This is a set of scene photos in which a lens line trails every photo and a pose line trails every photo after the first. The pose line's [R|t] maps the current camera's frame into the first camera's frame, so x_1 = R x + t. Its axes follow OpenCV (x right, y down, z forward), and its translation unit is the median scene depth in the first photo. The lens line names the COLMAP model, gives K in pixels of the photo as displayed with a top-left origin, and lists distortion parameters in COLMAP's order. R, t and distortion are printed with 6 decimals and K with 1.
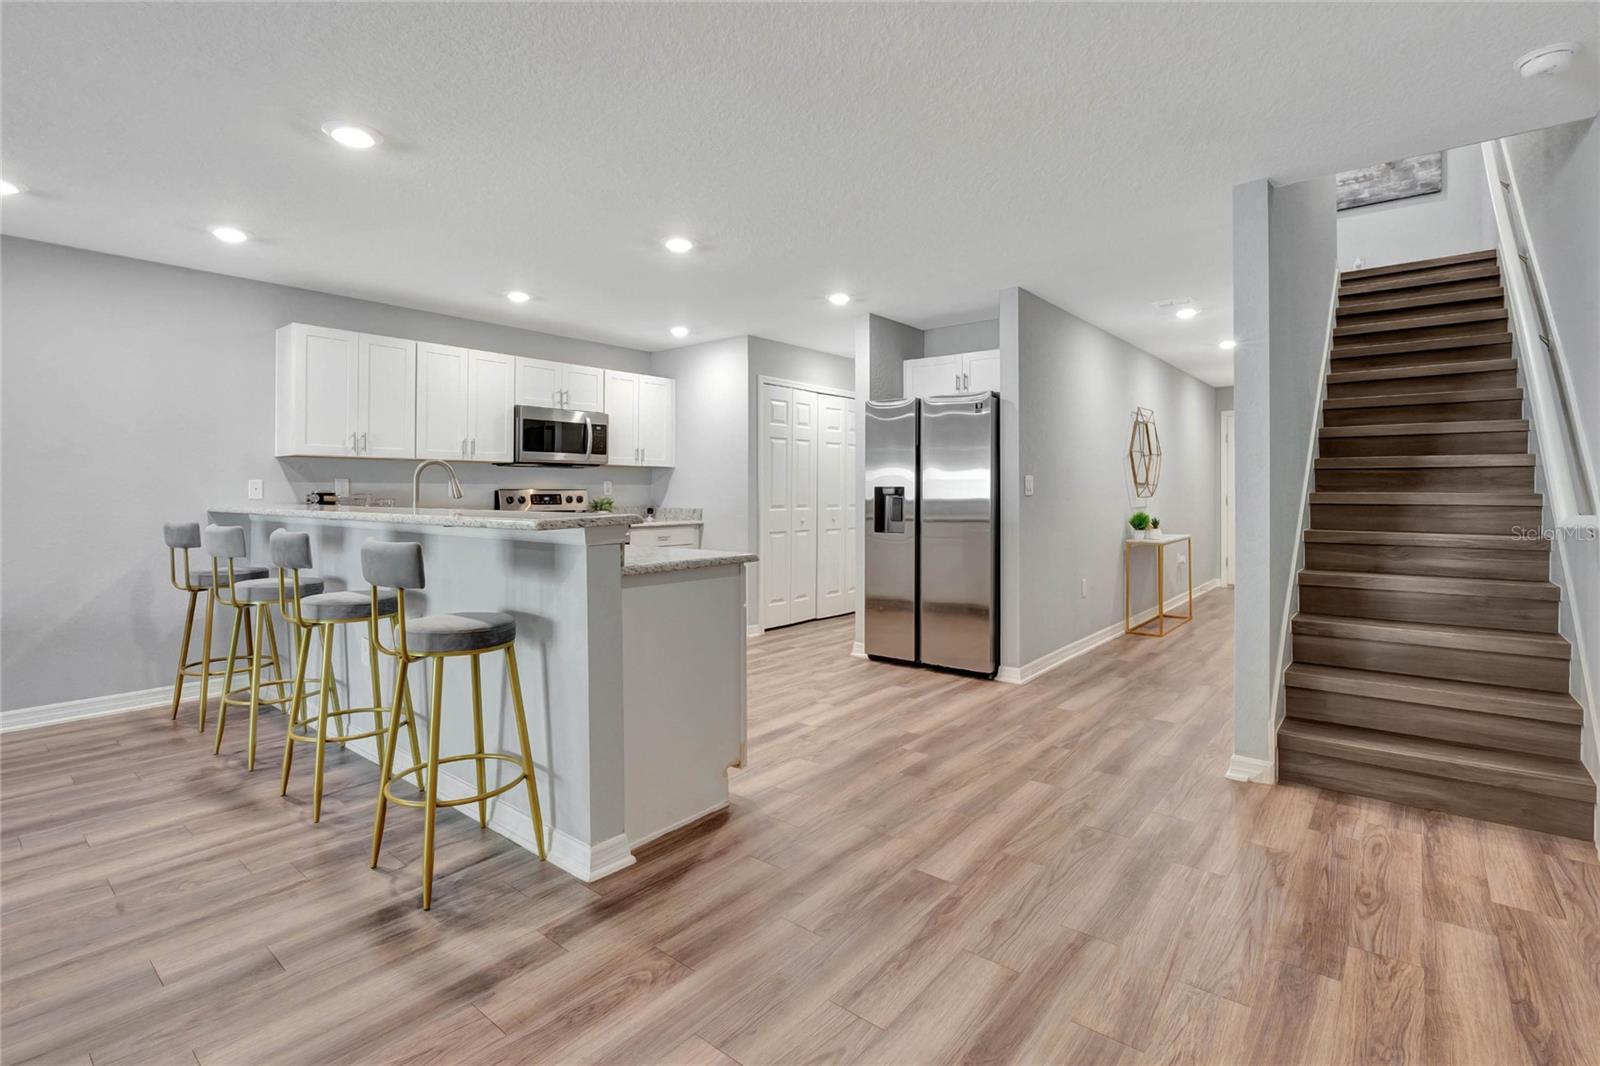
lens RADIAL K [[745.5, 0, 798.5], [0, 745.5, 493.1], [0, 0, 1]] dist [-0.009534, -0.000079]
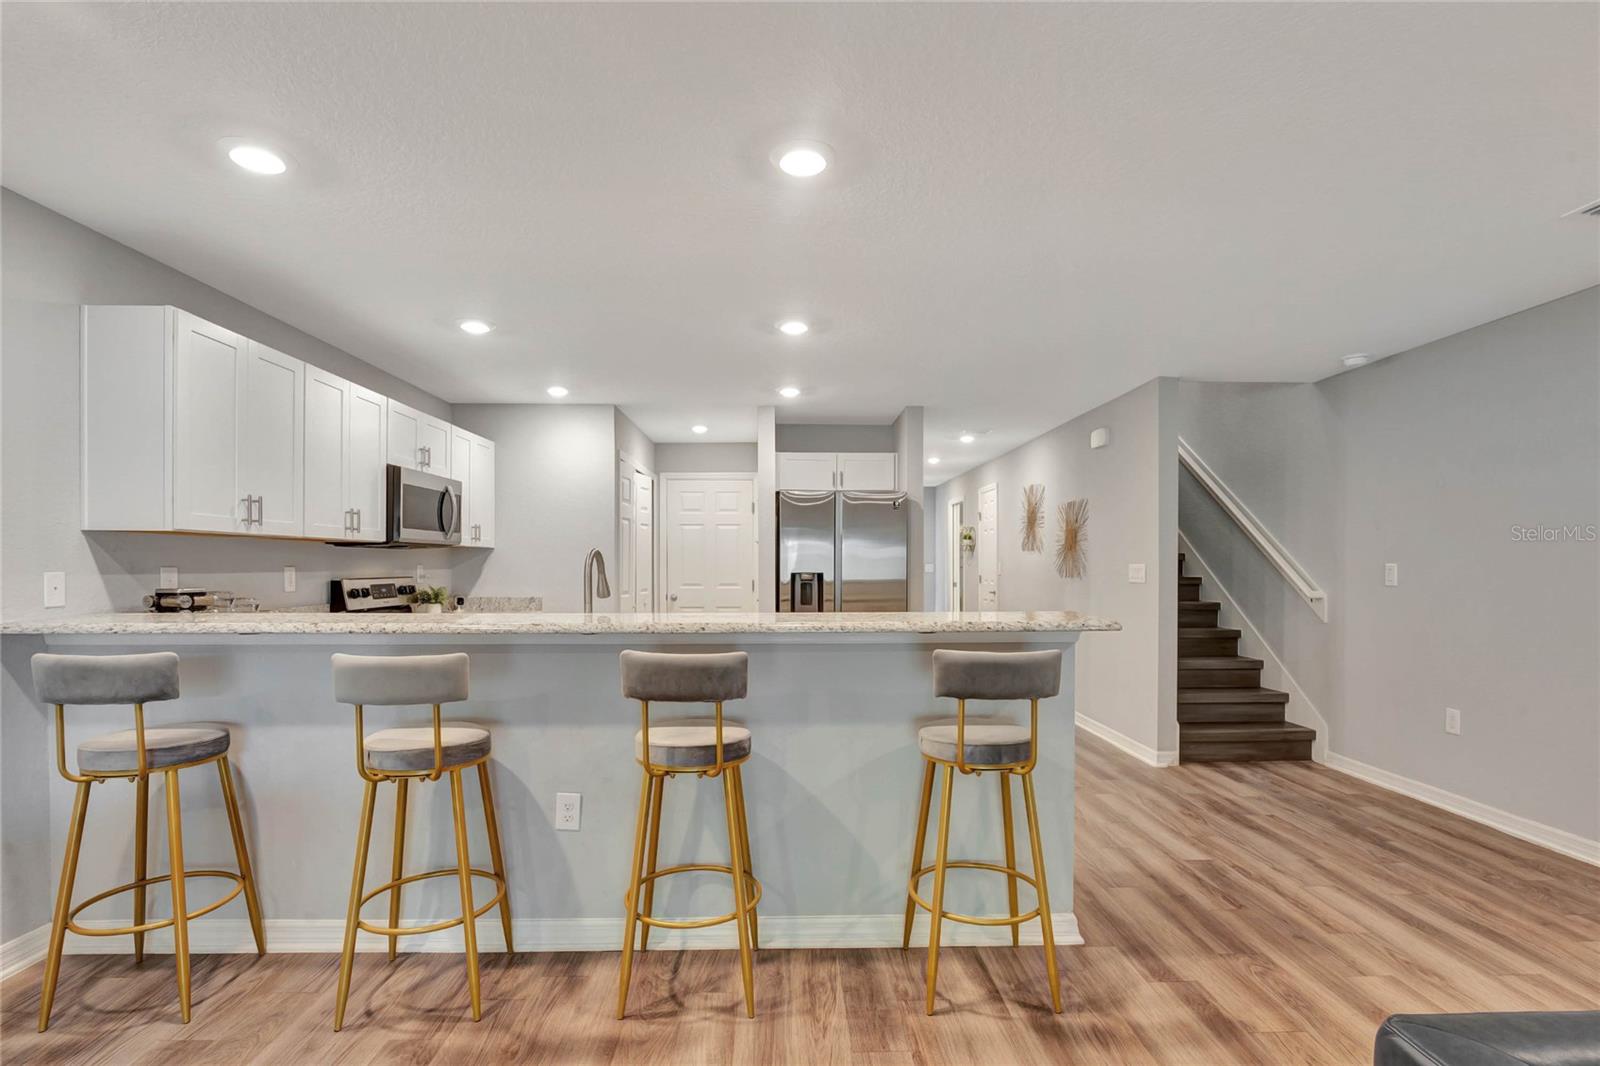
lens RADIAL K [[751.5, 0, 797.3], [0, 751.5, 568.7], [0, 0, 1]] dist [-0.010277, -0.000166]
pose [[0.759078, -0.004420, 0.650984, -0.664346], [0.002439, 0.999989, 0.003945, -0.021010], [-0.650995, -0.001406, 0.759081, 0.214481]]
